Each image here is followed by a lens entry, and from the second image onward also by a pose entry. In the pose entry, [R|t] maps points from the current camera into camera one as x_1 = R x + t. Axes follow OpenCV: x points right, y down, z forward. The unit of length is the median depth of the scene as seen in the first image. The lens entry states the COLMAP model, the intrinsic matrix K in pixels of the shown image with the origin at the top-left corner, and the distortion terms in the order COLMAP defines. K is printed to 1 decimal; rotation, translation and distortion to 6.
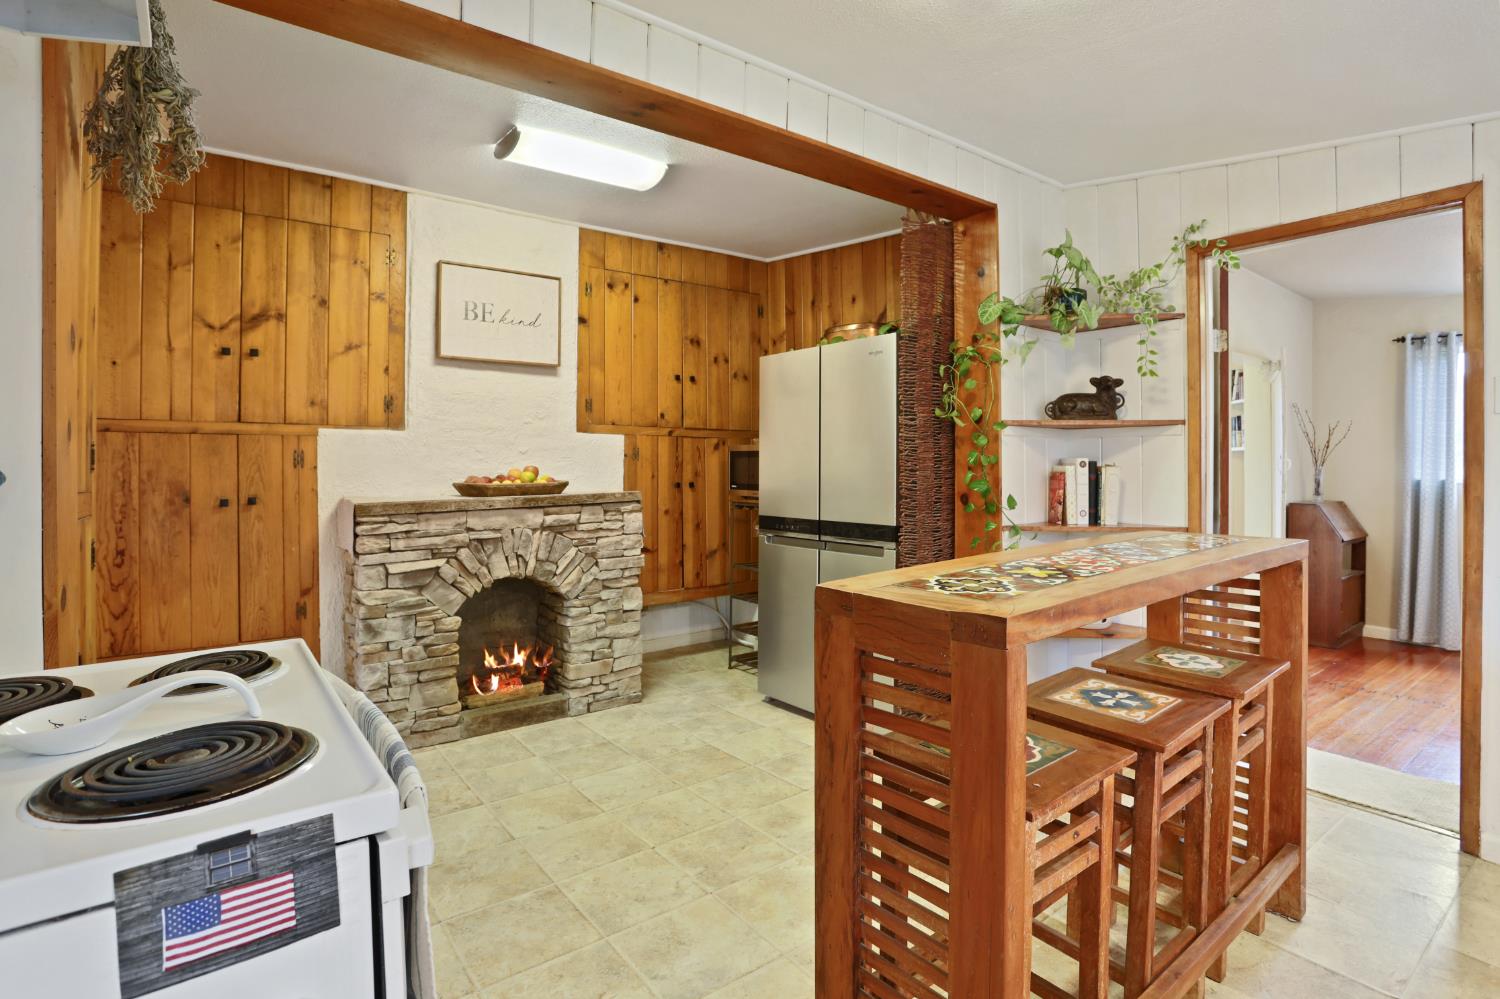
lens RADIAL K [[739.7, 0, 741.1], [0, 739.7, 473.5], [0, 0, 1]] dist [-0.045530, 0.003307]
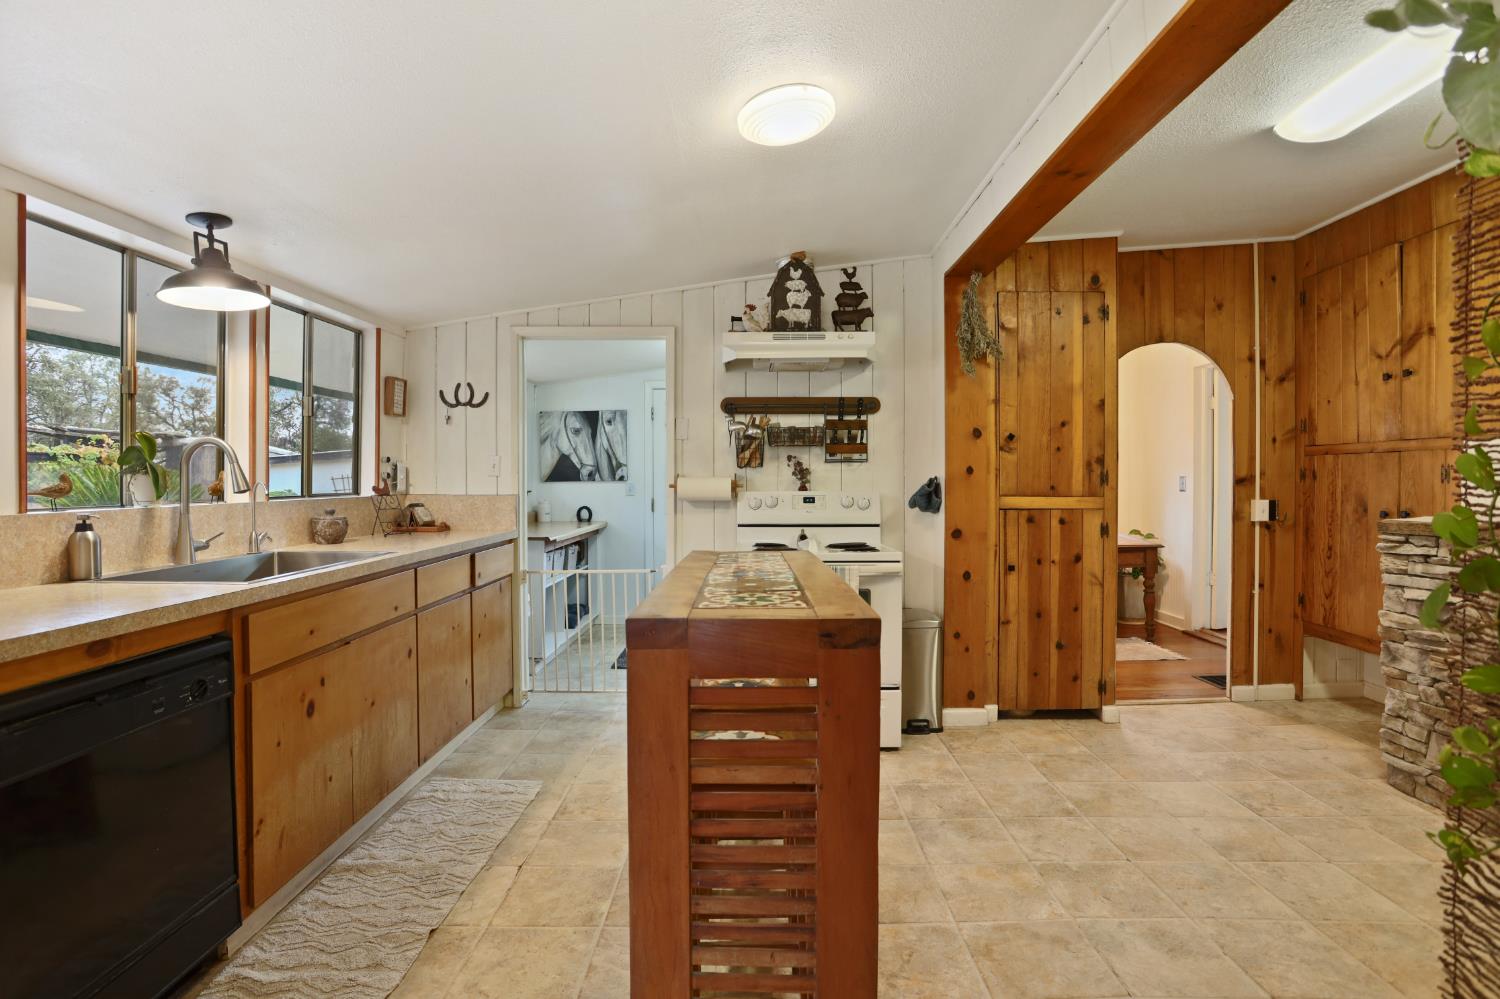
lens RADIAL K [[739.7, 0, 741.1], [0, 739.7, 487.7], [0, 0, 1]] dist [-0.045530, 0.003307]
pose [[-0.613369, 0.011425, -0.789713, 0.745651], [-0.000642, 0.999888, 0.014964, -0.015607], [0.789796, 0.009686, -0.613293, 0.886325]]
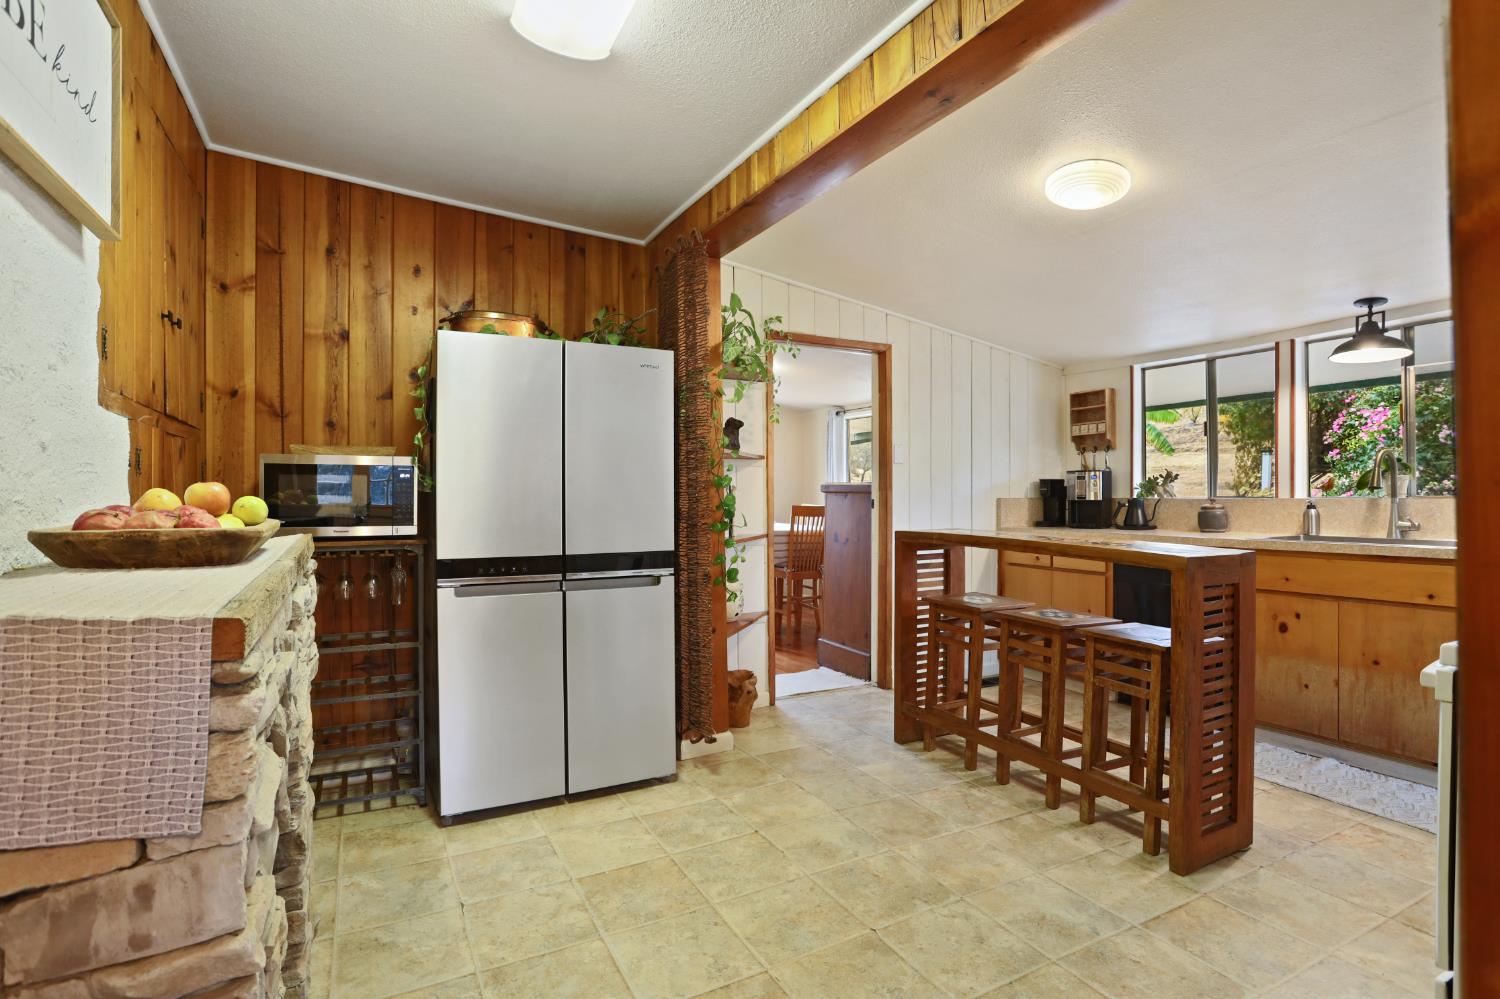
lens RADIAL K [[739.7, 0, 739.7], [0, 739.7, 496.8], [0, 0, 1]] dist [-0.045530, 0.003307]
pose [[0.169112, -0.005953, 0.985579, -0.738543], [0.011548, 0.999925, 0.004058, -0.001909], [-0.985529, 0.010695, 0.169168, 0.751823]]
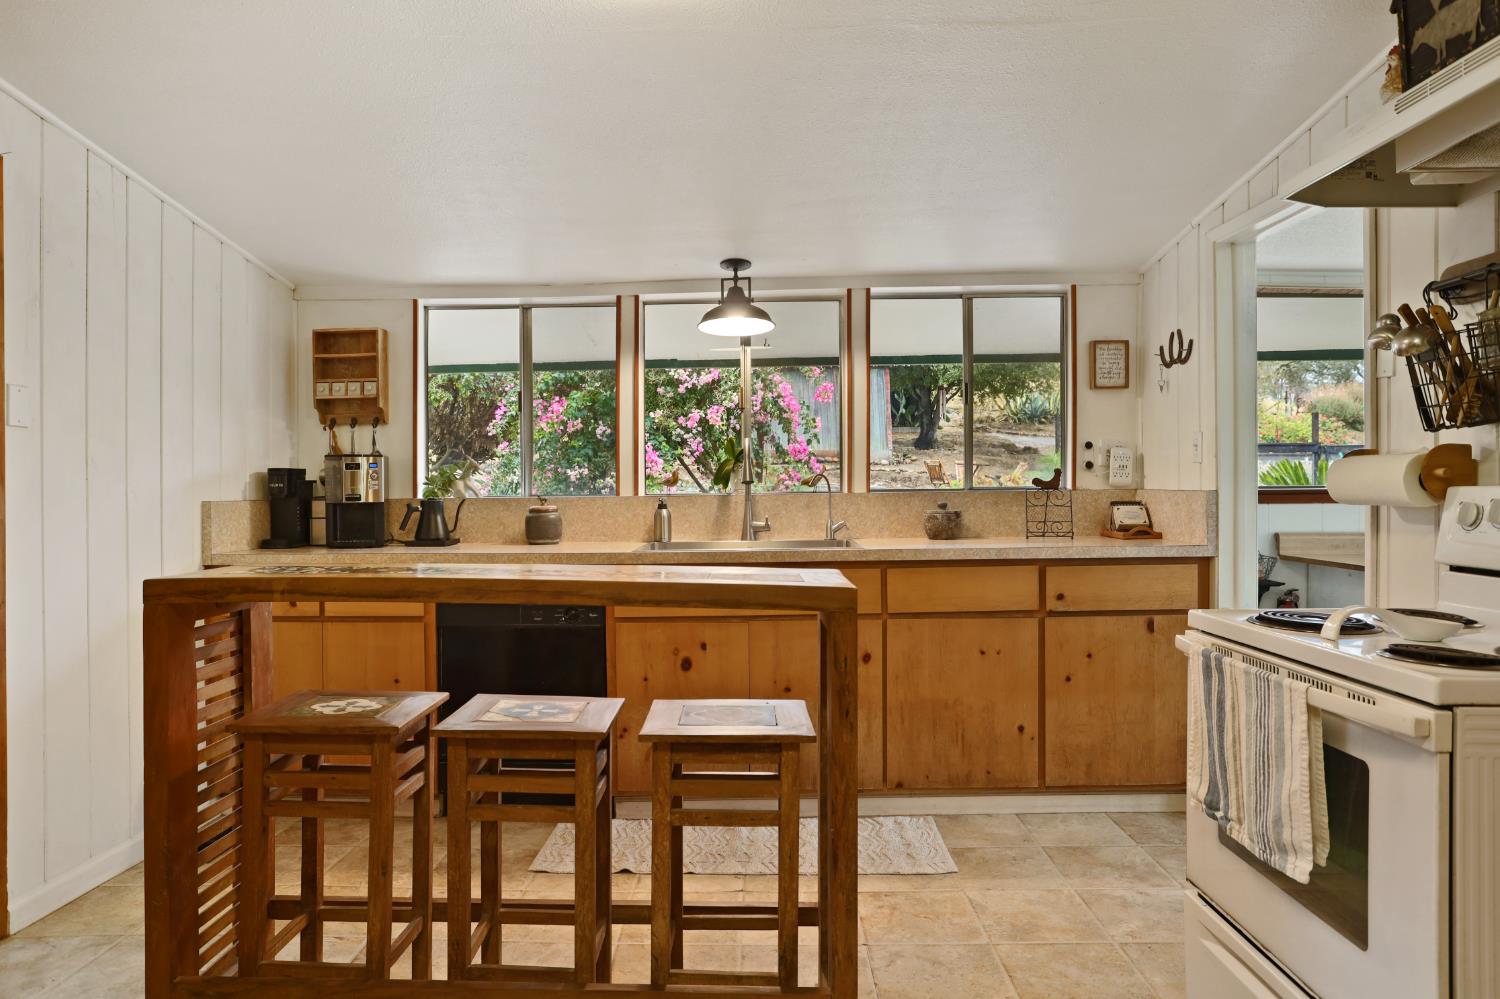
lens RADIAL K [[939.0, 0, 743.4], [0, 939.0, 489.2], [0, 0, 1]] dist [-0.038679, -0.000165]
pose [[-0.790688, 0.005402, 0.612195, -0.256207], [0.012706, 0.999890, 0.007588, -0.000792], [-0.612087, 0.013778, -0.790670, 0.943575]]
